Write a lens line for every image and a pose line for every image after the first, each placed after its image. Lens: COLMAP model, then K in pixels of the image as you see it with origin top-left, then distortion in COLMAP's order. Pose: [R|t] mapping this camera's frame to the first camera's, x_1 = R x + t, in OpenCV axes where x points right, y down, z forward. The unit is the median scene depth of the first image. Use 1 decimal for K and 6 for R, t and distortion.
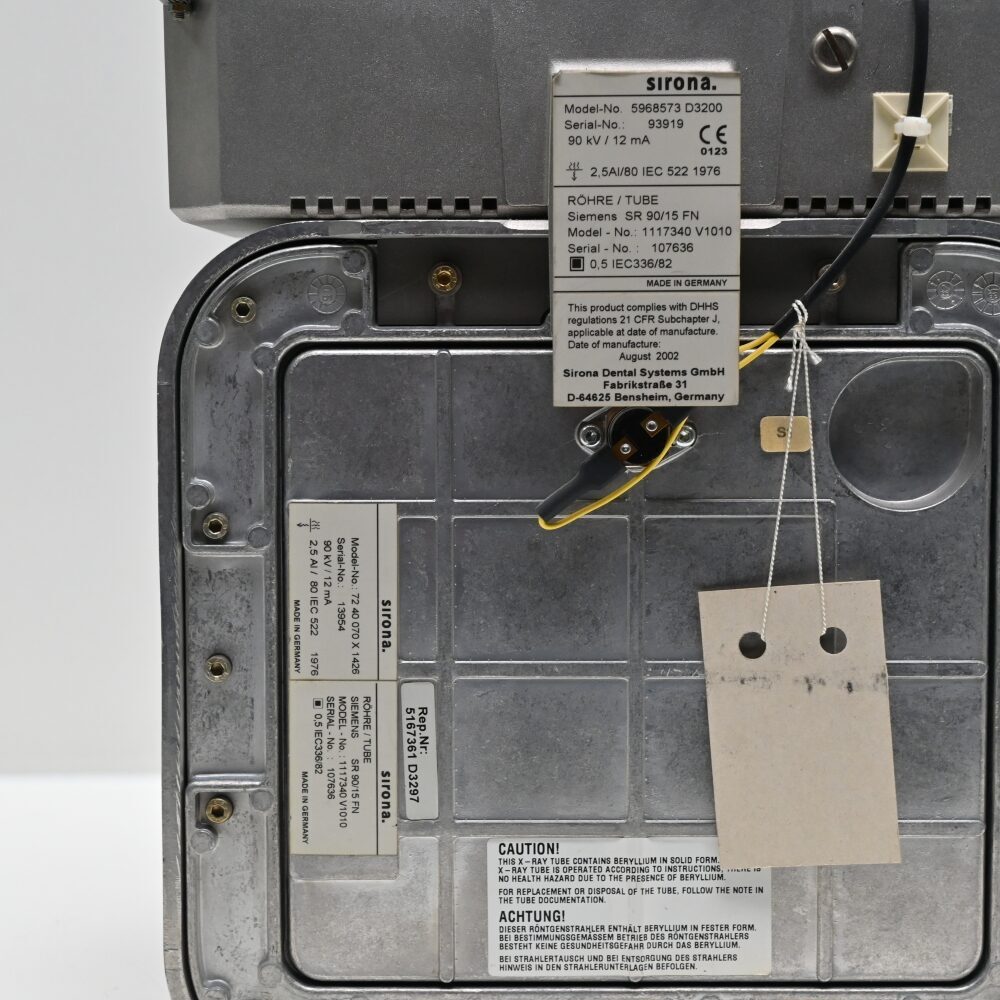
lens RADIAL K [[2310.5, 0, 500.0], [0, 2310.5, 500.0], [0, 0, 1]] dist [-0.014222, 0.224699]
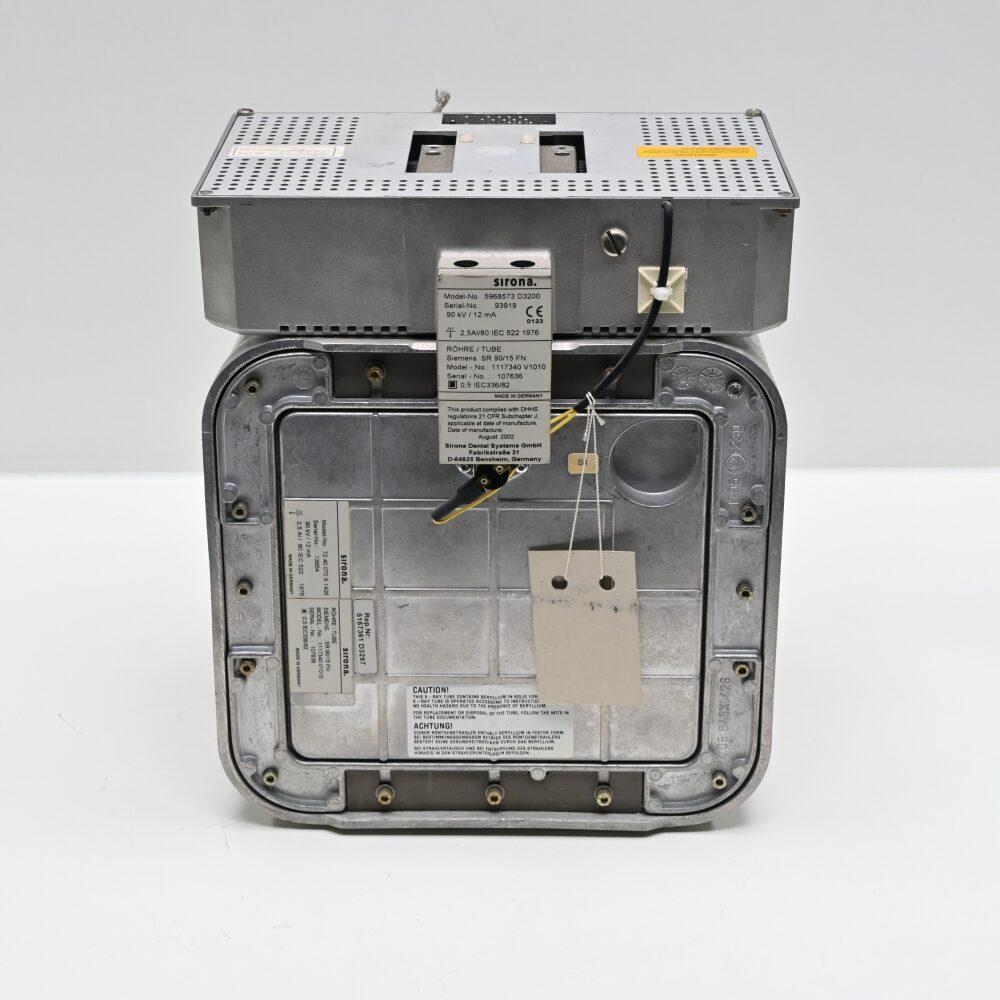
lens RADIAL K [[2310.5, 0, 500.0], [0, 2310.5, 500.0], [0, 0, 1]] dist [-0.014222, 0.224699]
pose [[0.999962, 0.003956, -0.007788, 0.076954], [-0.001380, 0.951916, 0.306355, -0.507850], [0.008625, -0.306333, 0.951885, -0.578763]]
